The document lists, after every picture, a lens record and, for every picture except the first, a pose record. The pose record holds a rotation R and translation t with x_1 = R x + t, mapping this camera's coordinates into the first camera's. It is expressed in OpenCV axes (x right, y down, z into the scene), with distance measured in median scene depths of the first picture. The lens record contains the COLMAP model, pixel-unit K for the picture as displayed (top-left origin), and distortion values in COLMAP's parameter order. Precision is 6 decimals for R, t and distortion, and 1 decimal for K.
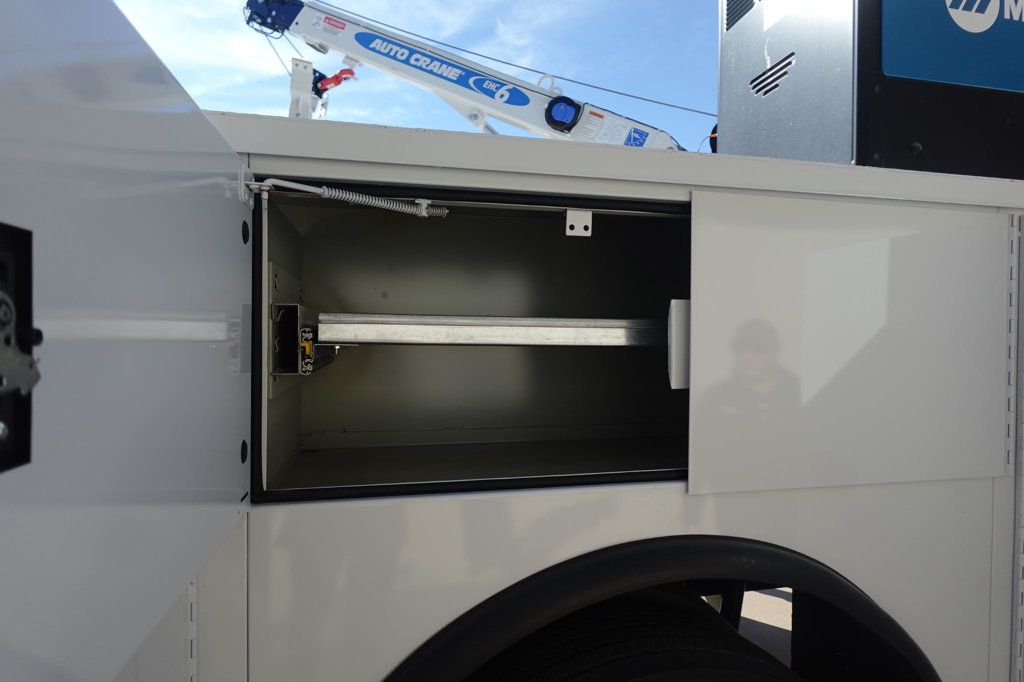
lens RADIAL K [[575.5, 0, 511.9], [0, 575.5, 341.6], [0, 0, 1]] dist [-0.005769, 0.002918]
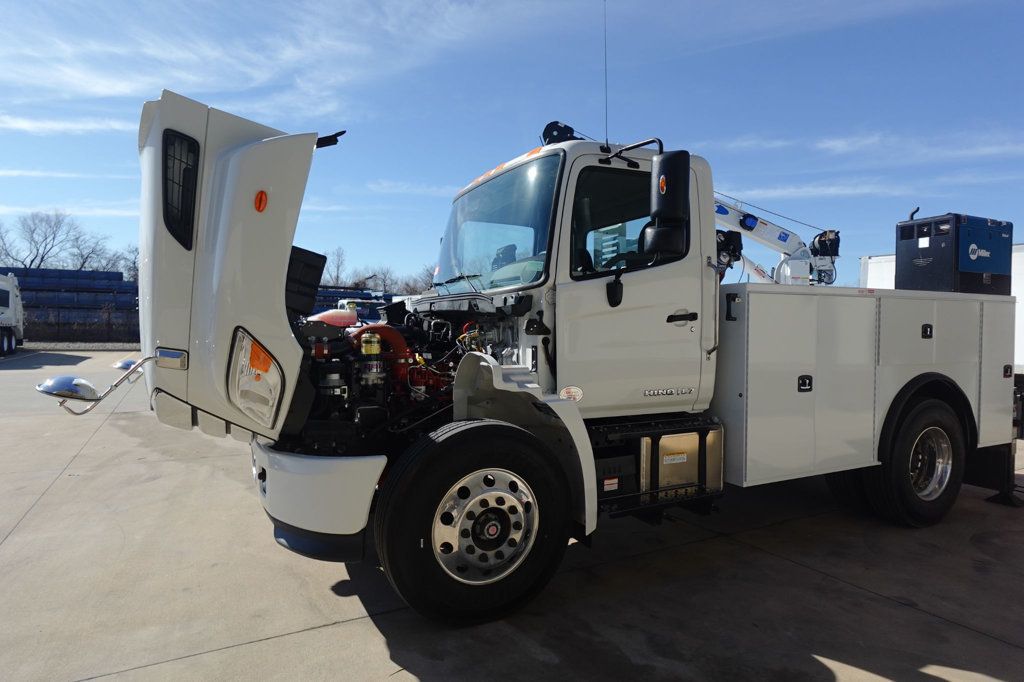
lens RADIAL K [[575.5, 0, 508.8], [0, 575.5, 347.2], [0, 0, 1]] dist [-0.005769, 0.002918]
pose [[0.977853, -0.005664, 0.209218, -1.160555], [-0.000645, 0.999547, 0.030074, -0.015336], [-0.209294, -0.029543, 0.977406, -0.813879]]
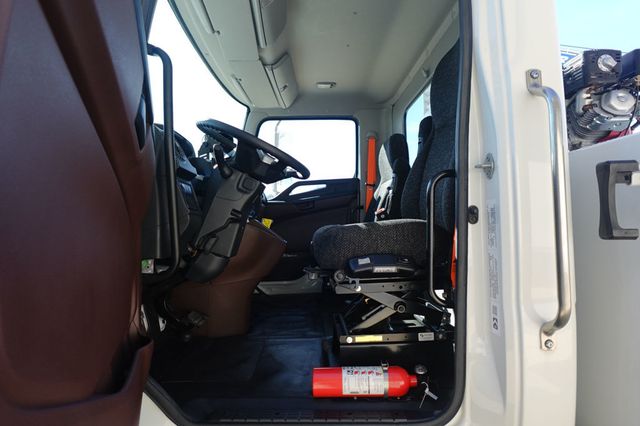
lens RADIAL K [[359.7, 0, 317.7], [0, 359.7, 215.1], [0, 0, 1]] dist [-0.005769, 0.002918]
pose [[0.973619, -0.036030, -0.225319, -0.655424], [0.029068, 0.998994, -0.034142, -0.046845], [0.226323, 0.026692, 0.973687, -0.103851]]
